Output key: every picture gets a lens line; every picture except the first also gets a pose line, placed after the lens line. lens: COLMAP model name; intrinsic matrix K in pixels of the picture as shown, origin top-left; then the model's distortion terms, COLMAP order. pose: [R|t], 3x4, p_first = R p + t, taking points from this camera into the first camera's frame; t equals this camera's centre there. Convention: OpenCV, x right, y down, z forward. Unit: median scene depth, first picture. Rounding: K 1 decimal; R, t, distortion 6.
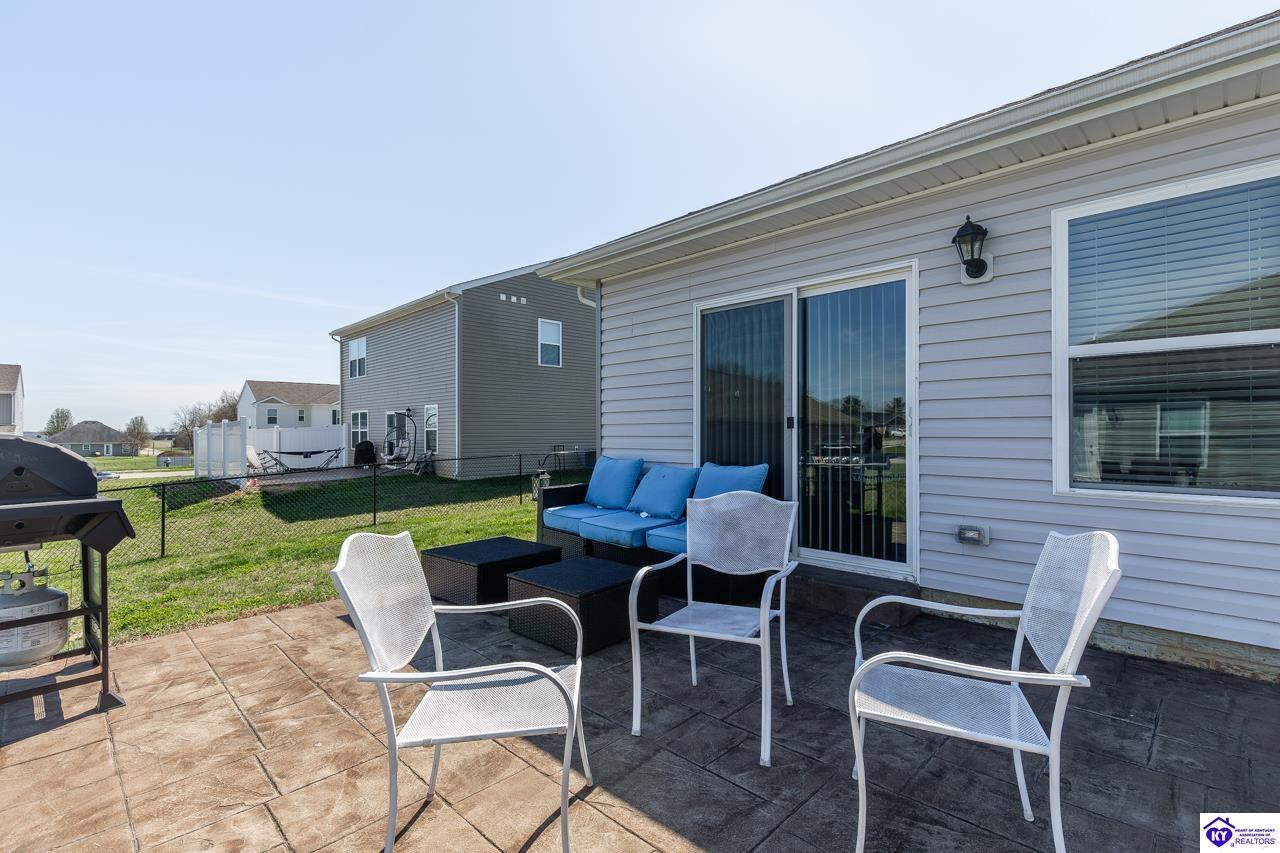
lens RADIAL K [[575.8, 0, 644.2], [0, 575.8, 426.2], [0, 0, 1]] dist [0.003004, 0.000921]
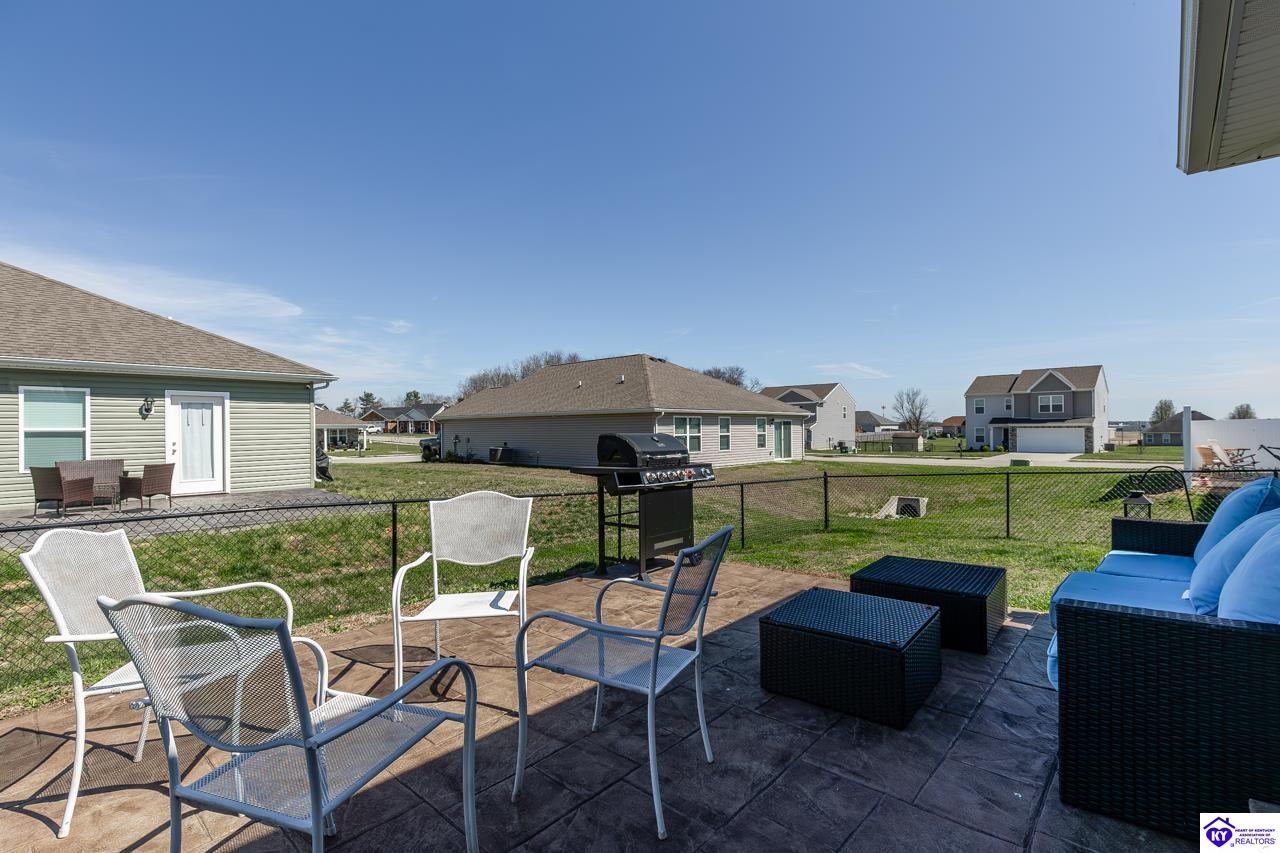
lens RADIAL K [[592.7, 0, 640.0], [0, 592.7, 426.5], [0, 0, 1]] dist [-0.000585, 0.000085]
pose [[0.038553, -0.002951, -0.999252, 0.717096], [0.020260, 0.999792, -0.002171, 0.006979], [0.999051, -0.020161, 0.038605, 0.735060]]
